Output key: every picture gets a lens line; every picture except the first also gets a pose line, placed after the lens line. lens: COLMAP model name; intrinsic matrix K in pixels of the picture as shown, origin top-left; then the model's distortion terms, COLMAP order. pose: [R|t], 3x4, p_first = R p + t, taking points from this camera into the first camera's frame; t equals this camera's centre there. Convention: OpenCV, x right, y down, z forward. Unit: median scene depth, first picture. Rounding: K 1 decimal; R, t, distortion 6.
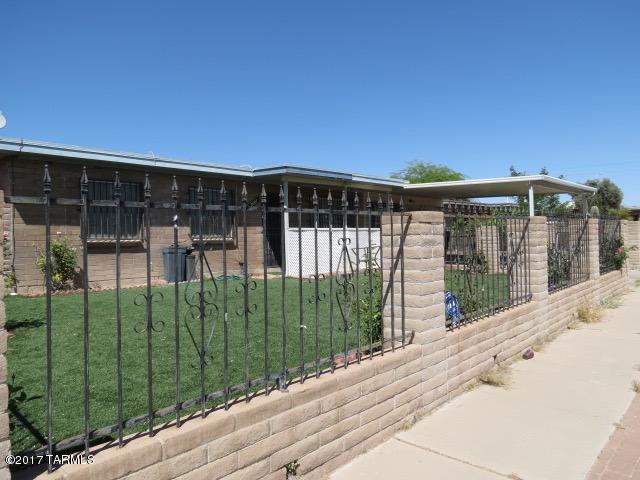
lens RADIAL K [[445.6, 0, 321.3], [0, 445.6, 238.6], [0, 0, 1]] dist [-0.042669, 0.011752]
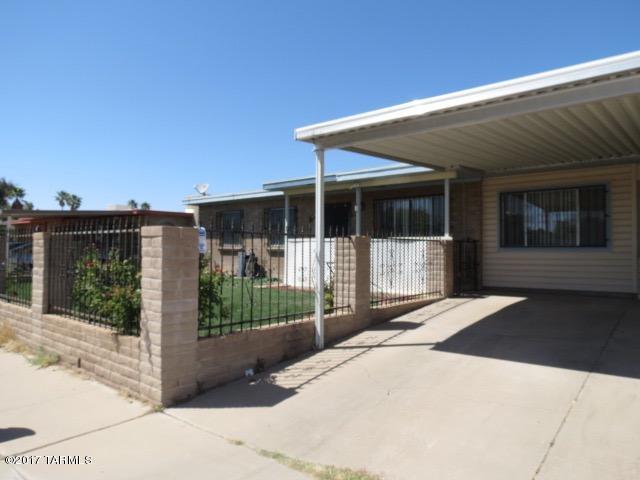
lens RADIAL K [[445.6, 0, 318.5], [0, 445.6, 236.0], [0, 0, 1]] dist [-0.042669, 0.011752]
pose [[0.064795, -0.006165, -0.997880, 1.107236], [-0.007460, 0.999950, -0.006662, -0.028401], [0.997871, 0.007875, 0.064746, 1.124363]]
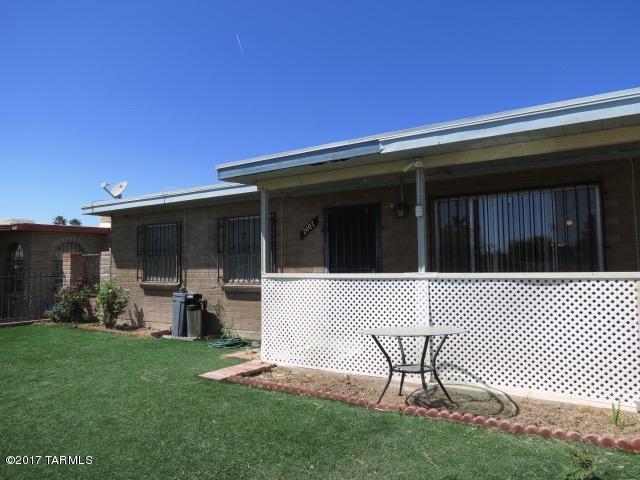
lens RADIAL K [[445.6, 0, 324.3], [0, 445.6, 236.2], [0, 0, 1]] dist [-0.042669, 0.011752]
pose [[0.198338, -0.041491, -0.979255, 0.544132], [0.011782, 0.999132, -0.039947, -0.053617], [0.980063, -0.003614, 0.198655, 1.073803]]
